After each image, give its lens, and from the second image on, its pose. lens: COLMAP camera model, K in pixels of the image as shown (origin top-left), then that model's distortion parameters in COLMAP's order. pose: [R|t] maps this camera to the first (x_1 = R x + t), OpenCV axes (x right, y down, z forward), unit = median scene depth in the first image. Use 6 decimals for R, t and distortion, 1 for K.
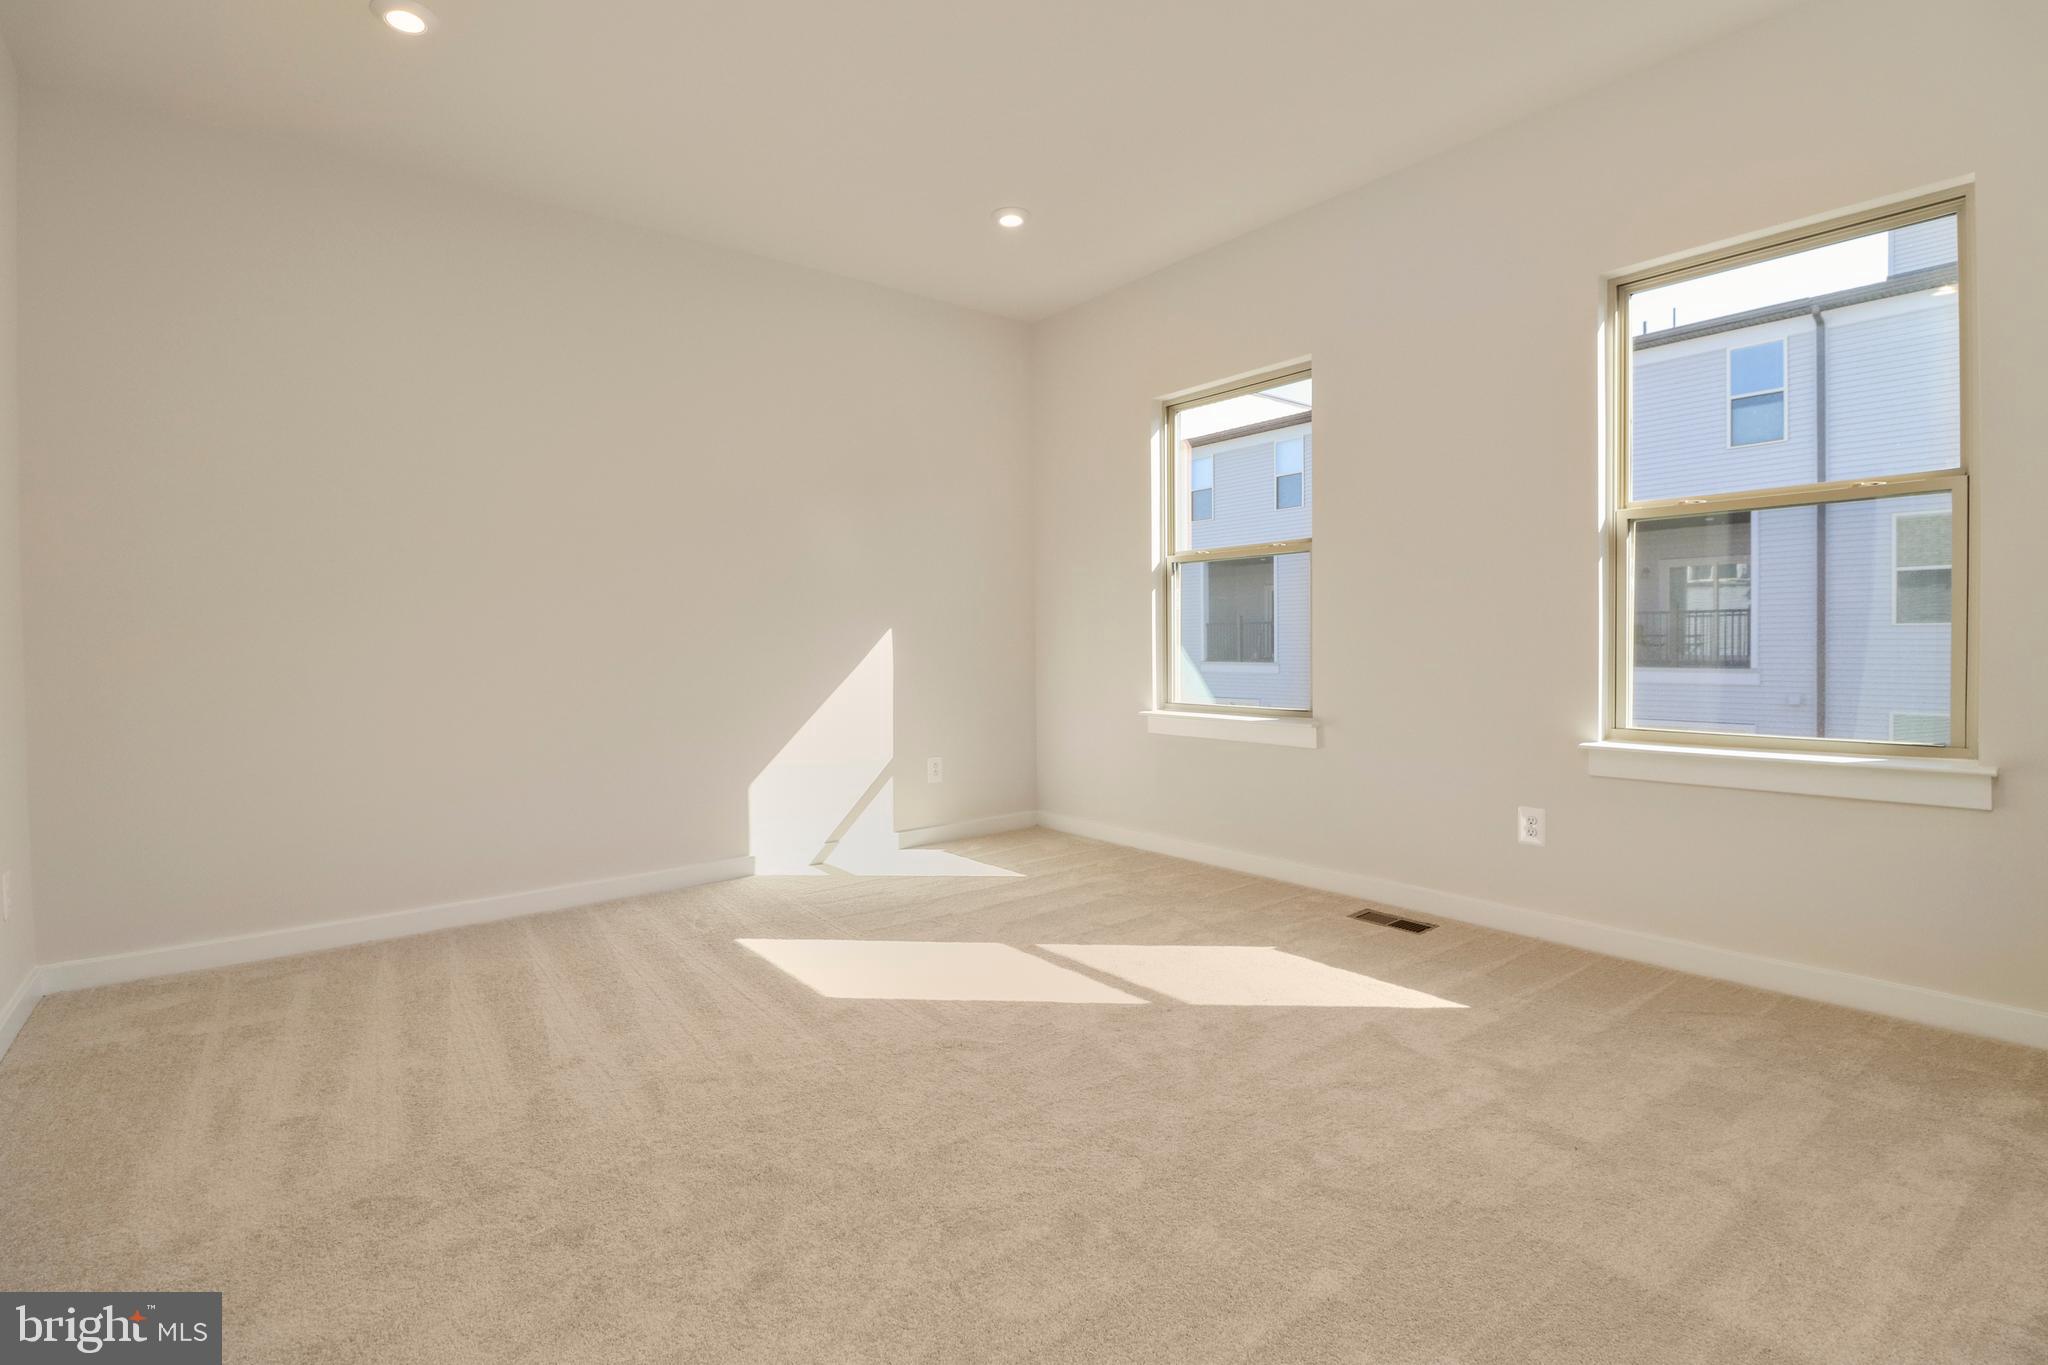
lens RADIAL K [[944.5, 0, 1033.6], [0, 944.5, 658.5], [0, 0, 1]] dist [-0.015437, -0.000225]
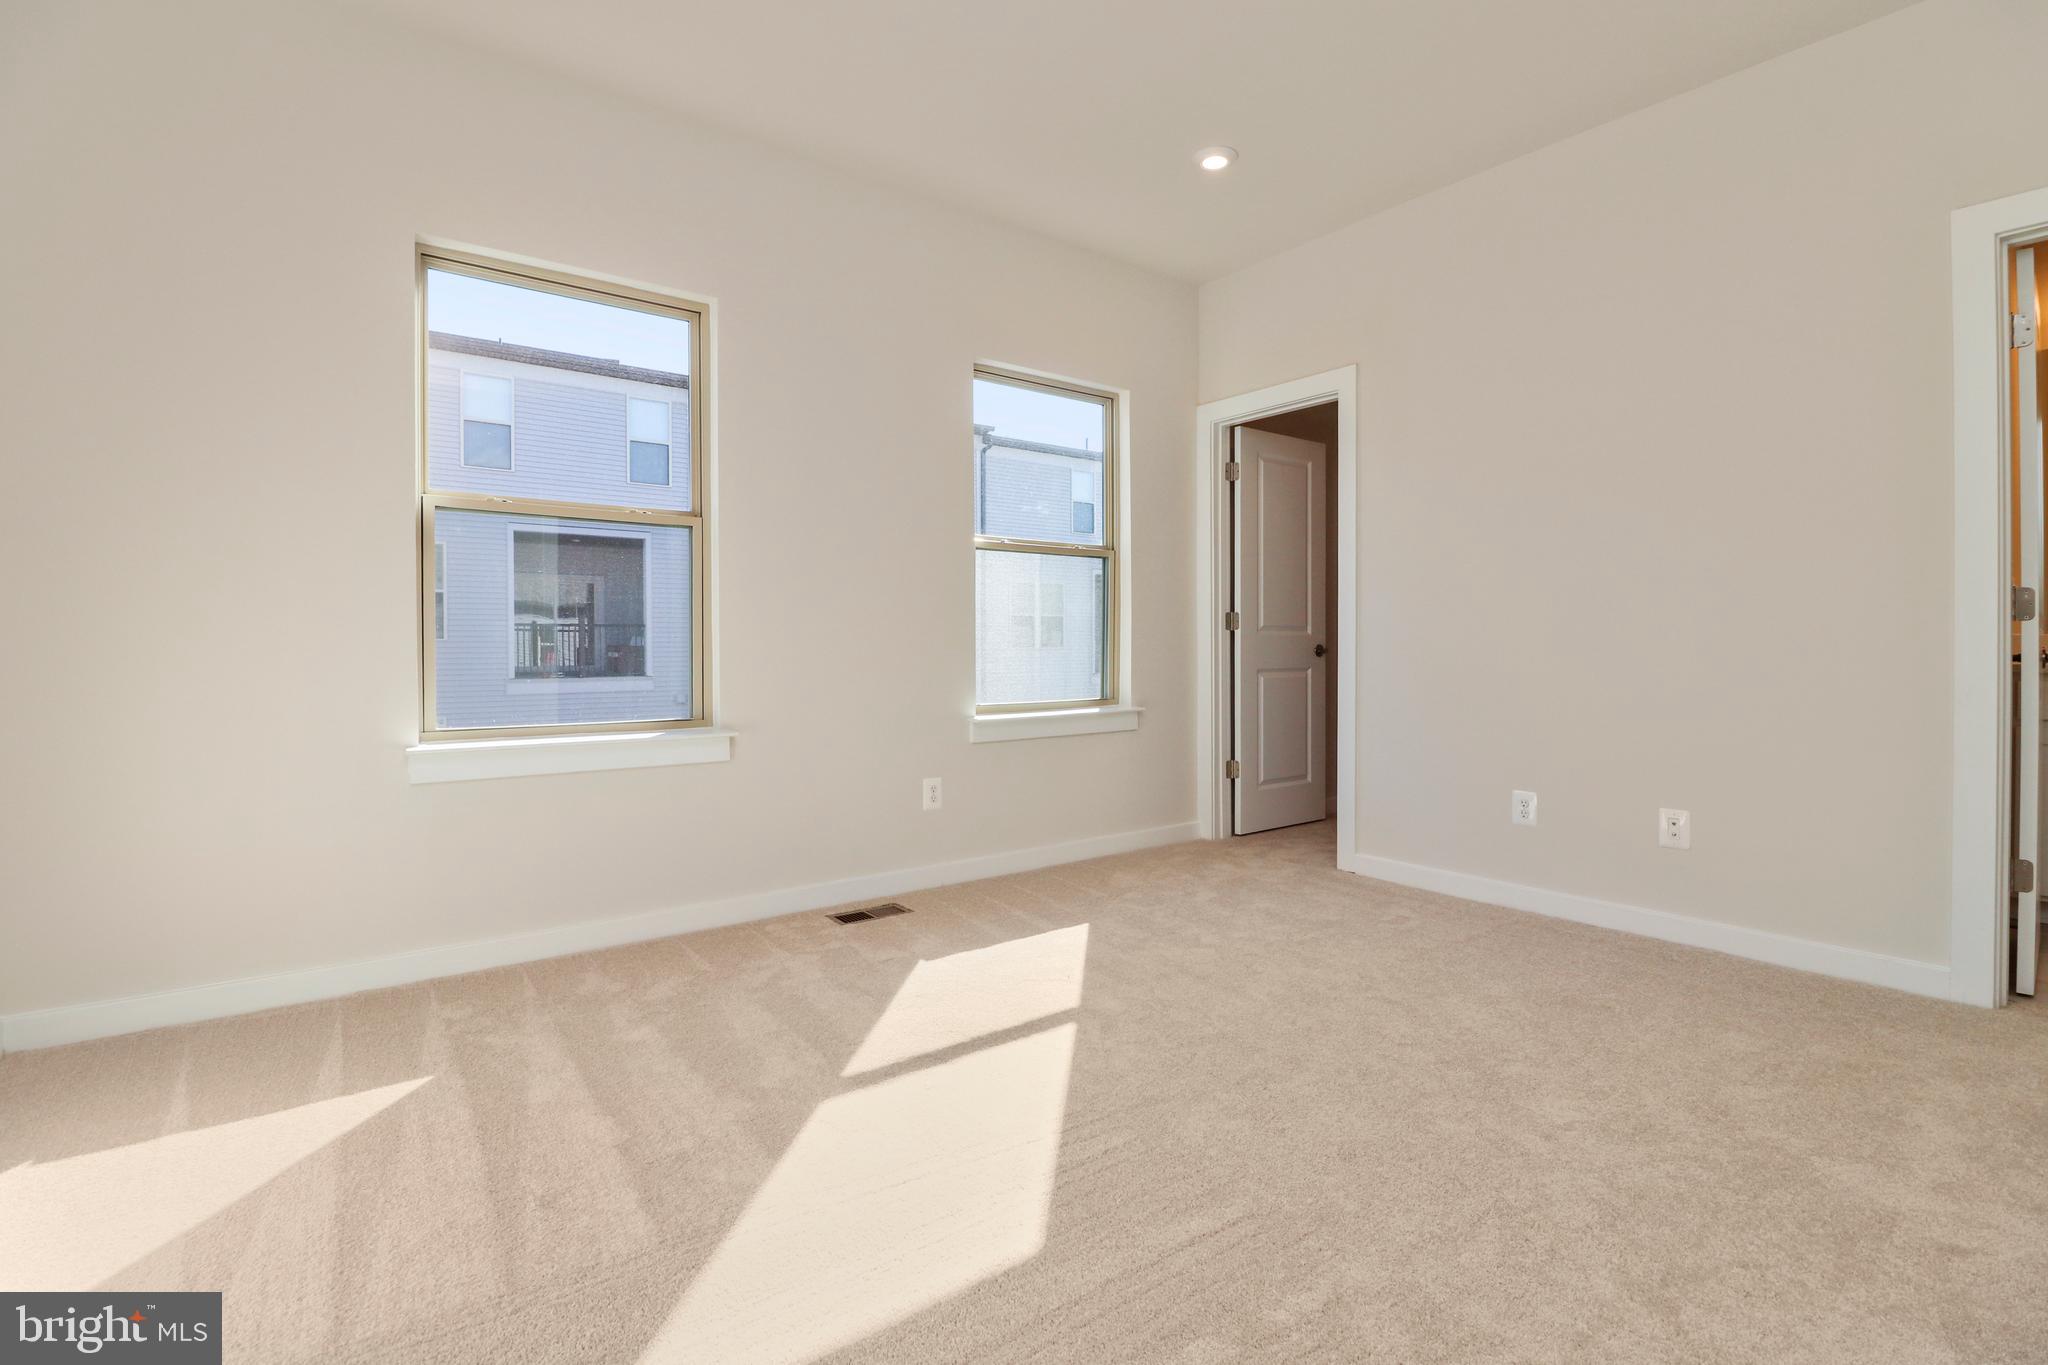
lens RADIAL K [[959.4, 0, 1033.7], [0, 959.4, 646.6], [0, 0, 1]] dist [0.007046, -0.015400]
pose [[0.019343, -0.012047, 0.999740, -0.637004], [0.010111, 0.999879, 0.011853, -0.024752], [-0.999762, 0.009879, 0.019463, 0.750608]]
